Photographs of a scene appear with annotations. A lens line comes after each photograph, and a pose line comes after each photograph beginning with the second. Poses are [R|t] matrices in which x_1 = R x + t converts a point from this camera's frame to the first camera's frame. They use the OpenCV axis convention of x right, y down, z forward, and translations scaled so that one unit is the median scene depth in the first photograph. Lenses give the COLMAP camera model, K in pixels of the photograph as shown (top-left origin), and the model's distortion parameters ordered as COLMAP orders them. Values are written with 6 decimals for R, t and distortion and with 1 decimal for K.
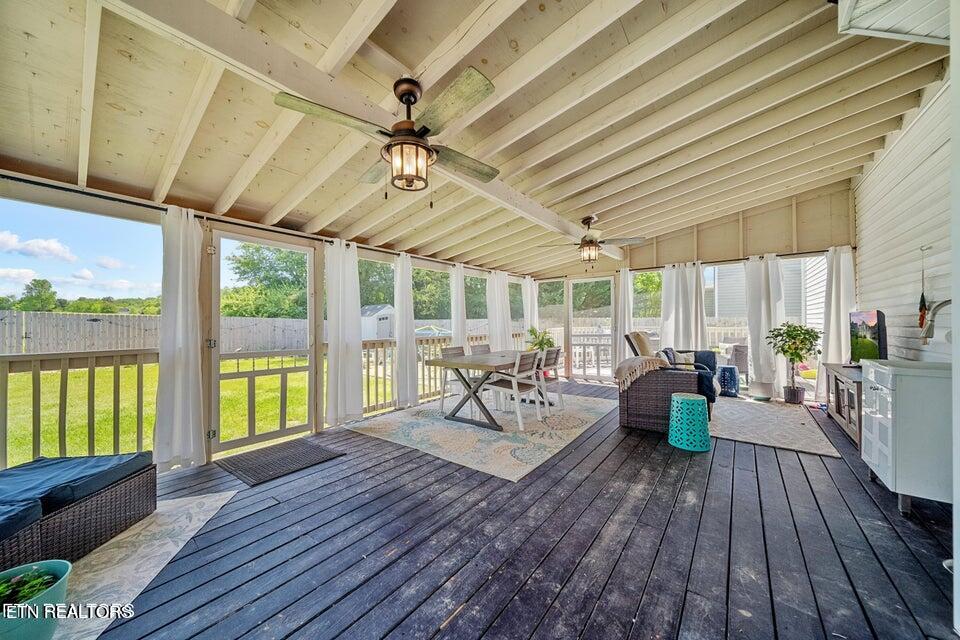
lens RADIAL K [[330.1, 0, 478.3], [0, 330.1, 320.8], [0, 0, 1]] dist [-0.000327, -0.000176]
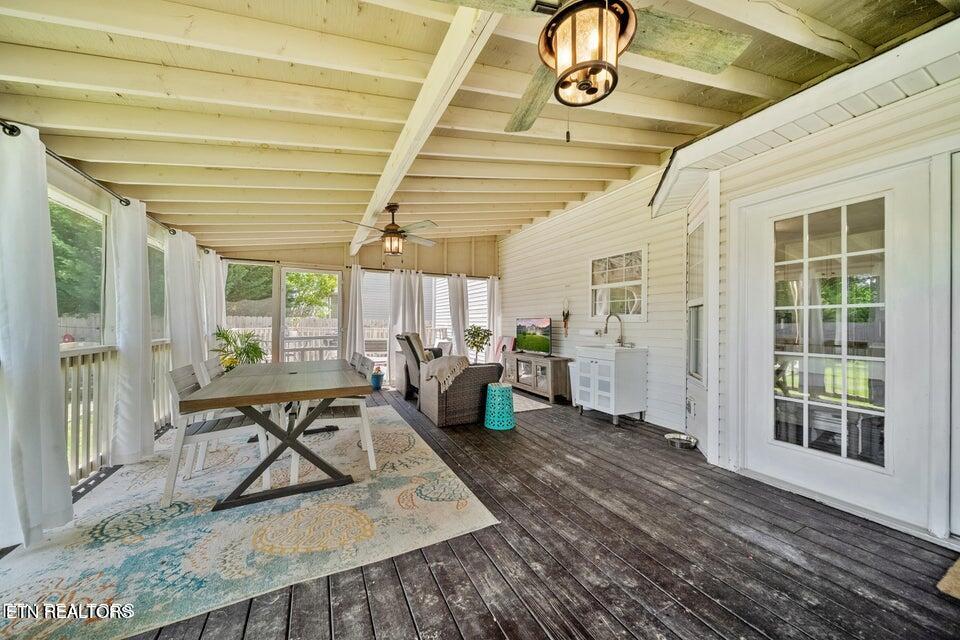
lens RADIAL K [[330.1, 0, 478.3], [0, 330.1, 320.8], [0, 0, 1]] dist [-0.000327, -0.000176]
pose [[0.435983, 0.019359, 0.899746, -0.496604], [-0.017533, 0.999762, -0.013015, 0.009418], [-0.899784, -0.010100, 0.436219, 0.548407]]
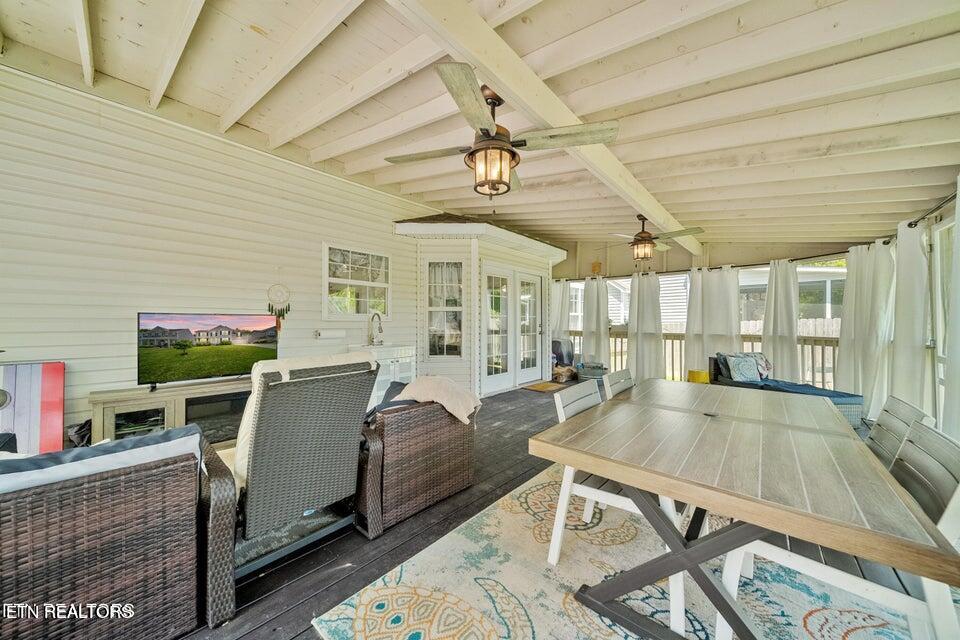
lens RADIAL K [[334.4, 0, 480.0], [0, 334.4, 320.0], [0, 0, 1]] dist [-0.000064, -0.000309]
pose [[-0.998127, 0.008523, 0.060574, 0.439706], [0.007825, 0.999900, -0.011748, 0.000934], [-0.060668, -0.011252, -0.998095, 1.965903]]
